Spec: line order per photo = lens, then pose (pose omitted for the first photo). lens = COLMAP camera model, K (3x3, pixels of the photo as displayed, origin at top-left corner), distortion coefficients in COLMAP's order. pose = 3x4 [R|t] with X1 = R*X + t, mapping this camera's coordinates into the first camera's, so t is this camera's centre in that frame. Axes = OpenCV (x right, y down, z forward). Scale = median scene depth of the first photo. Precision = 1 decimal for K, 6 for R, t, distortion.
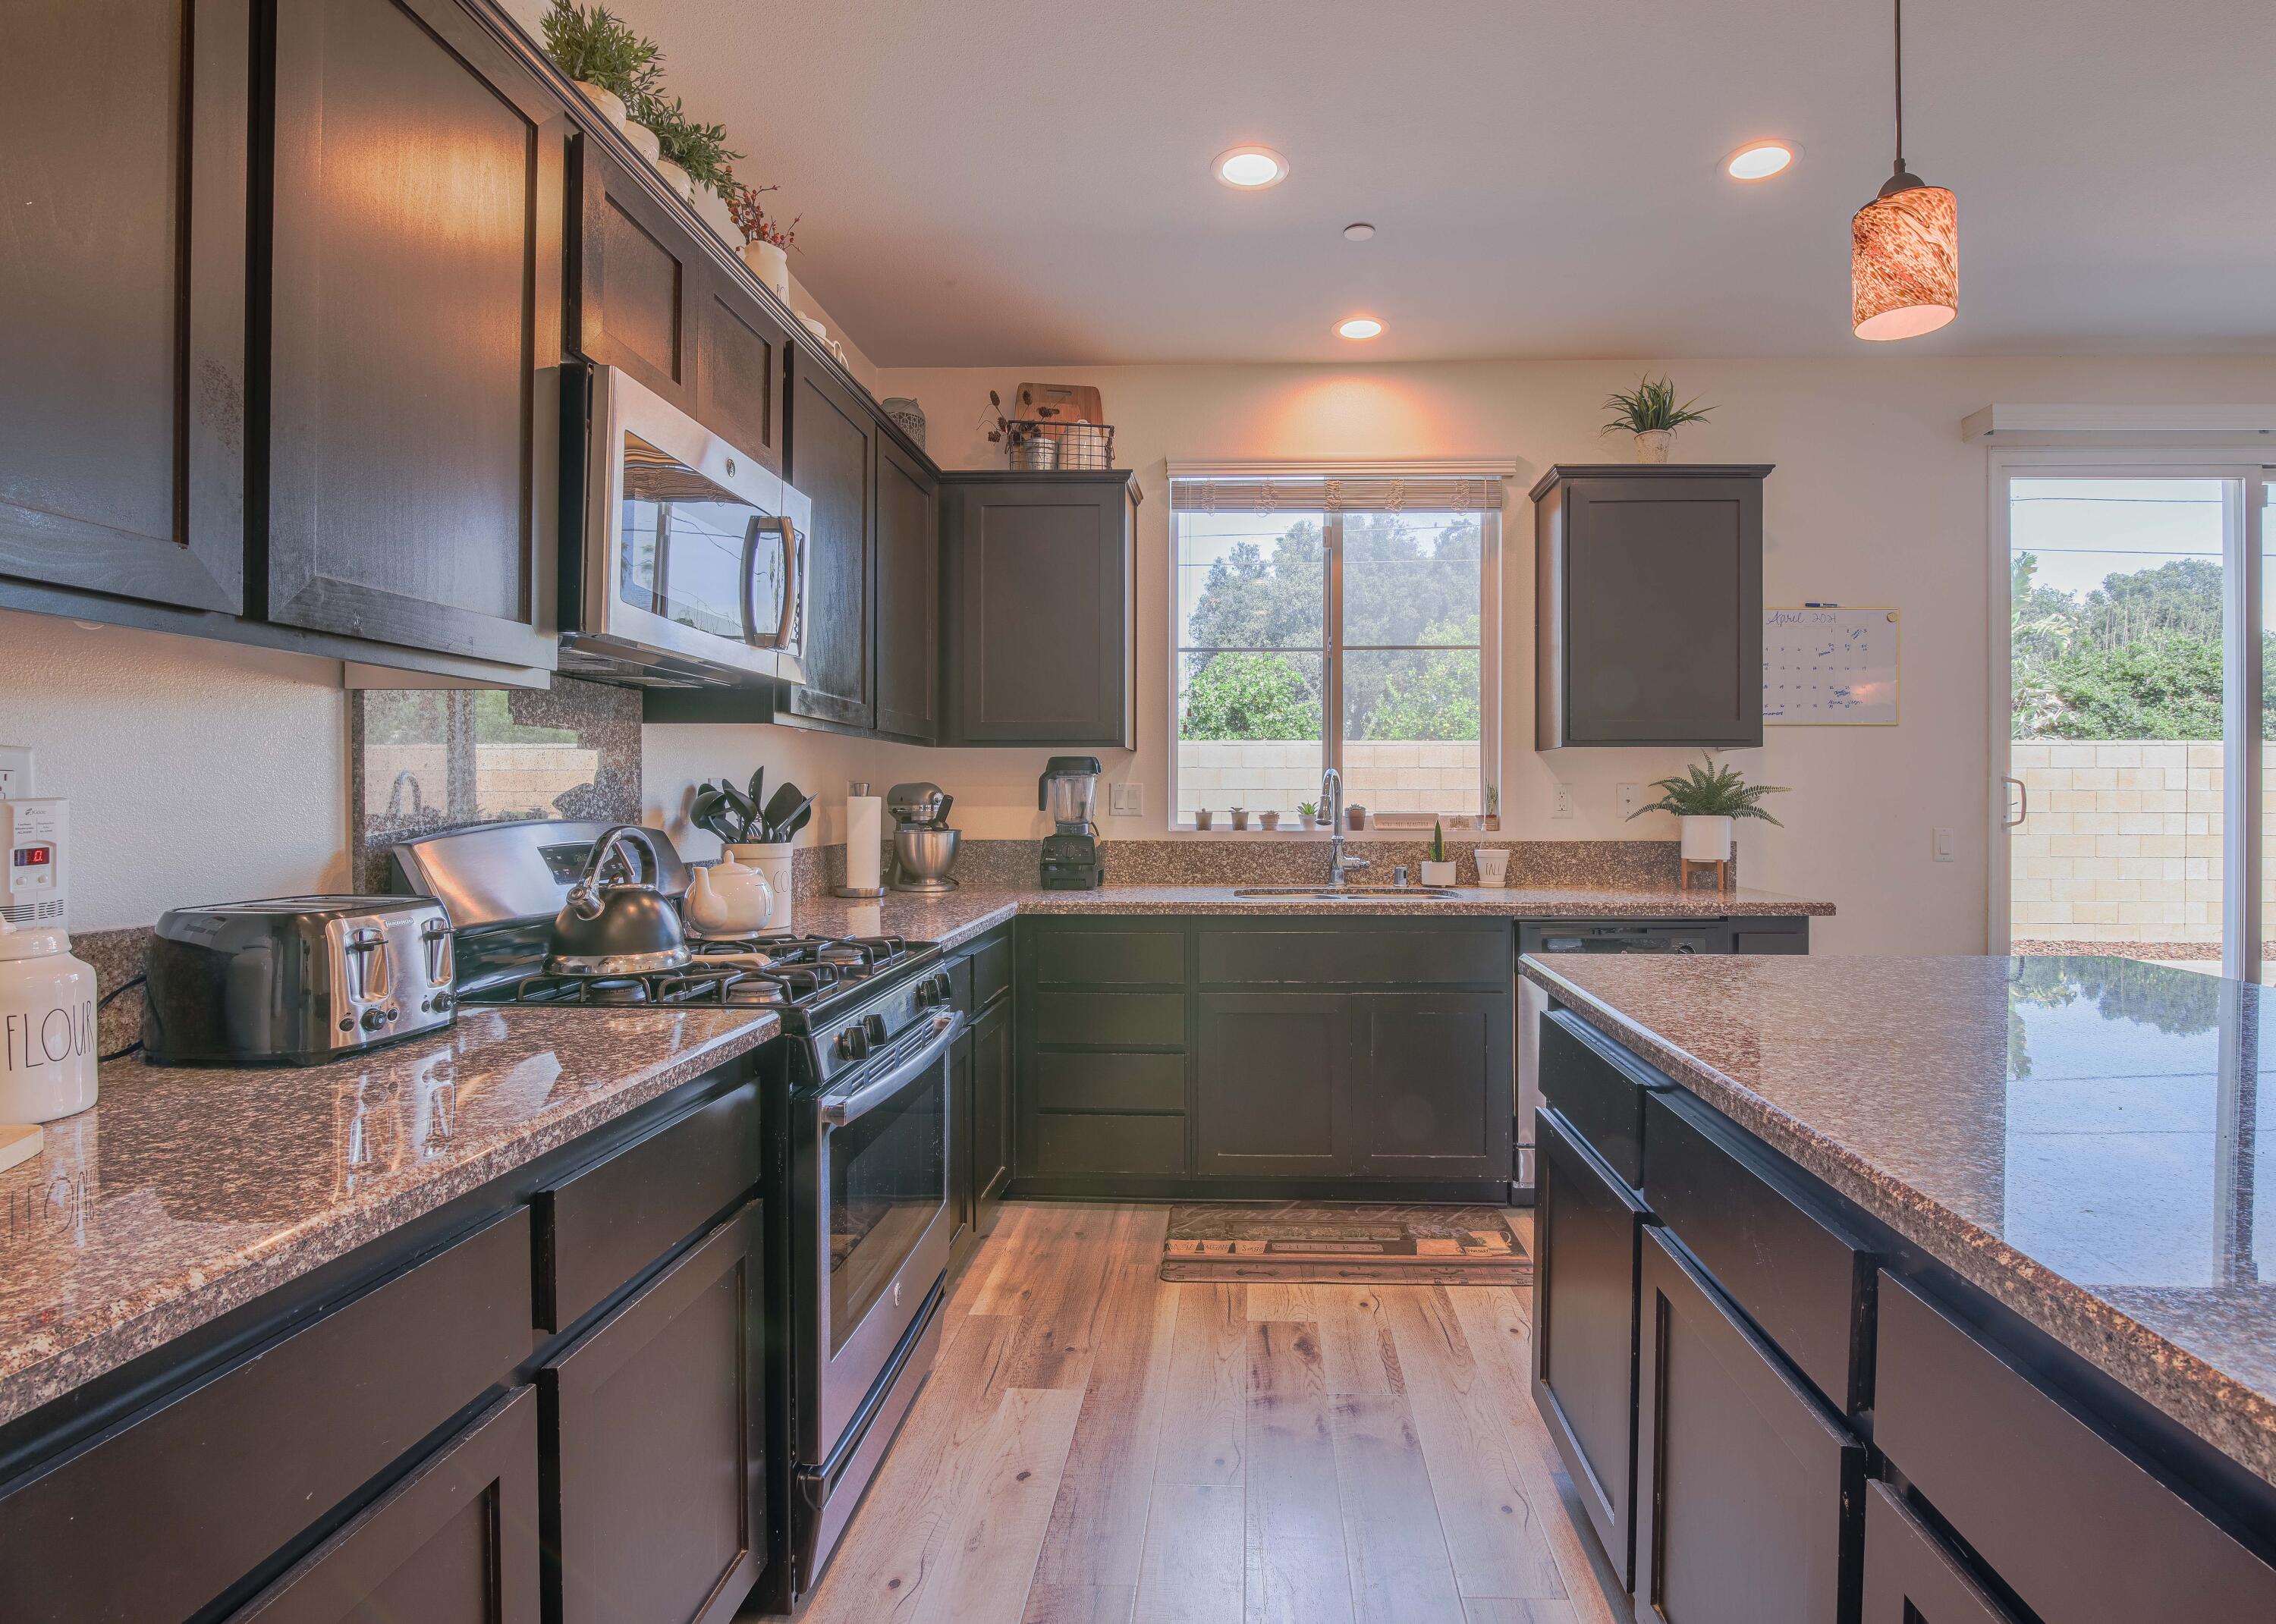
lens RADIAL K [[1149.2, 0, 1138.0], [0, 1149.2, 812.0], [0, 0, 1]] dist [0.000362, 0.000068]
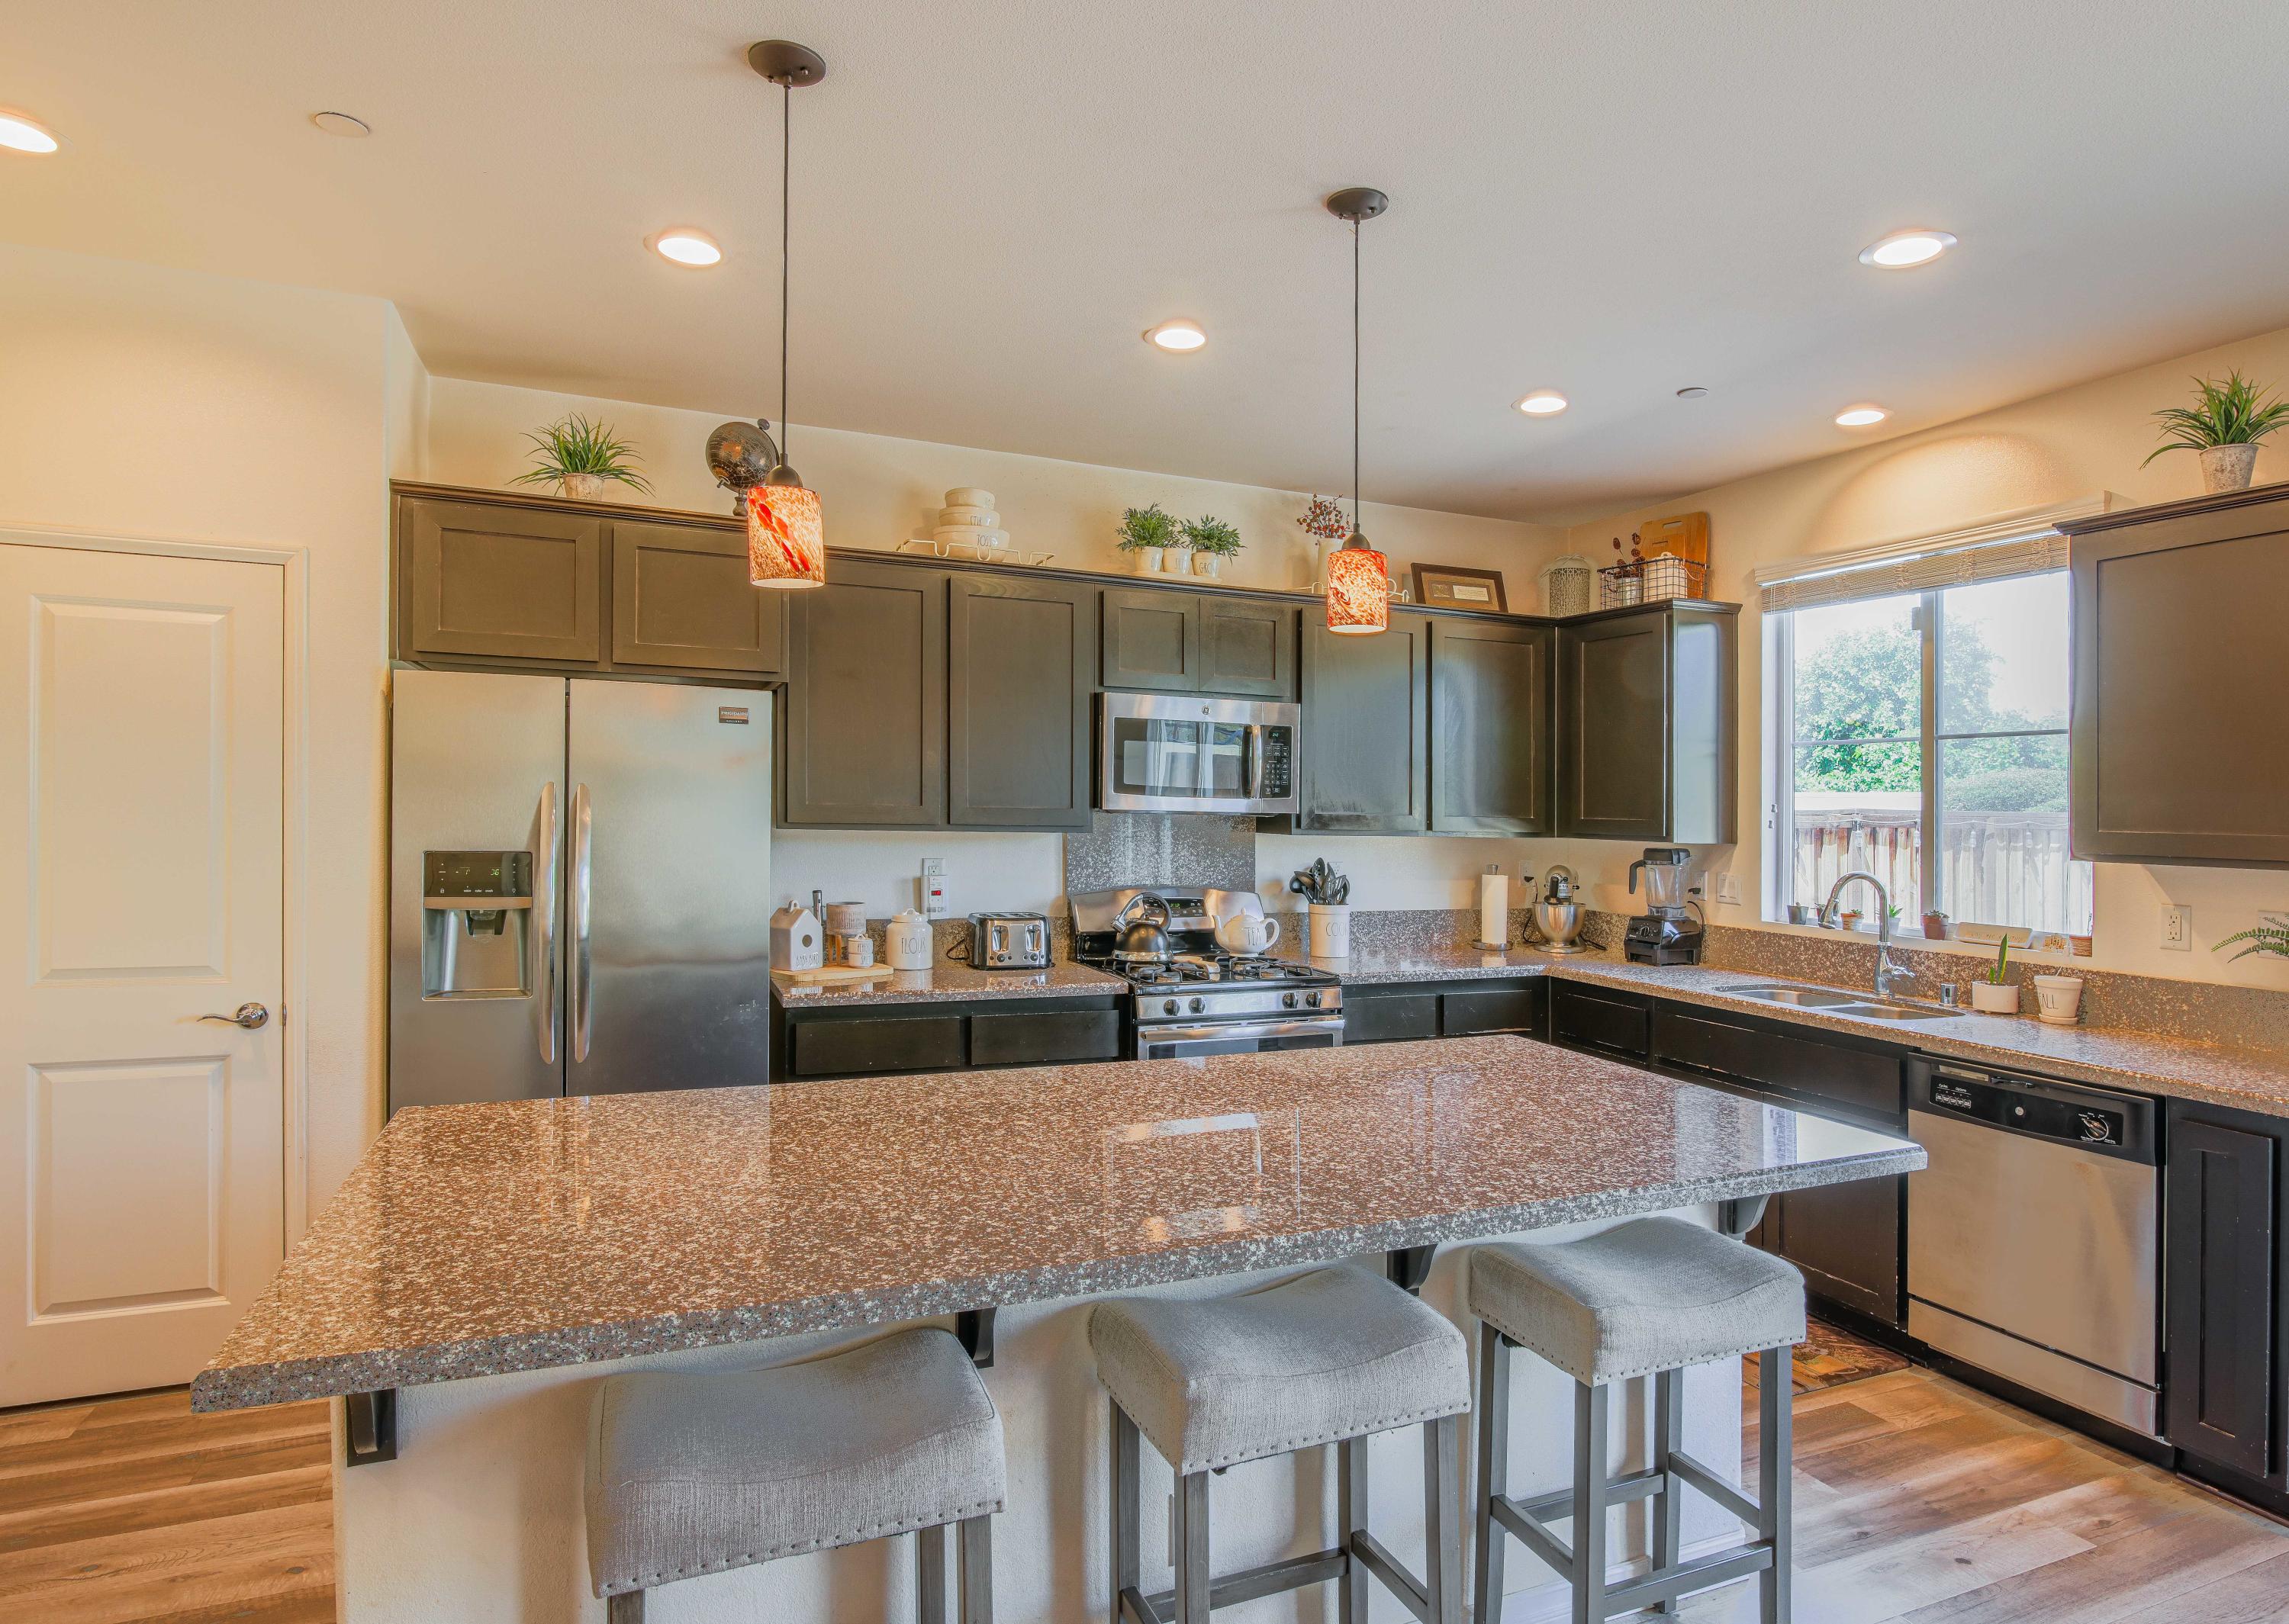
lens RADIAL K [[1238.8, 0, 1144.5], [0, 1238.8, 812.0], [0, 0, 1]] dist [0.000275, -0.000045]
pose [[0.410365, 0.011021, -0.911855, 0.859910], [-0.025420, 0.999677, 0.000643, -0.071907], [0.911567, 0.022916, 0.410512, 0.027014]]
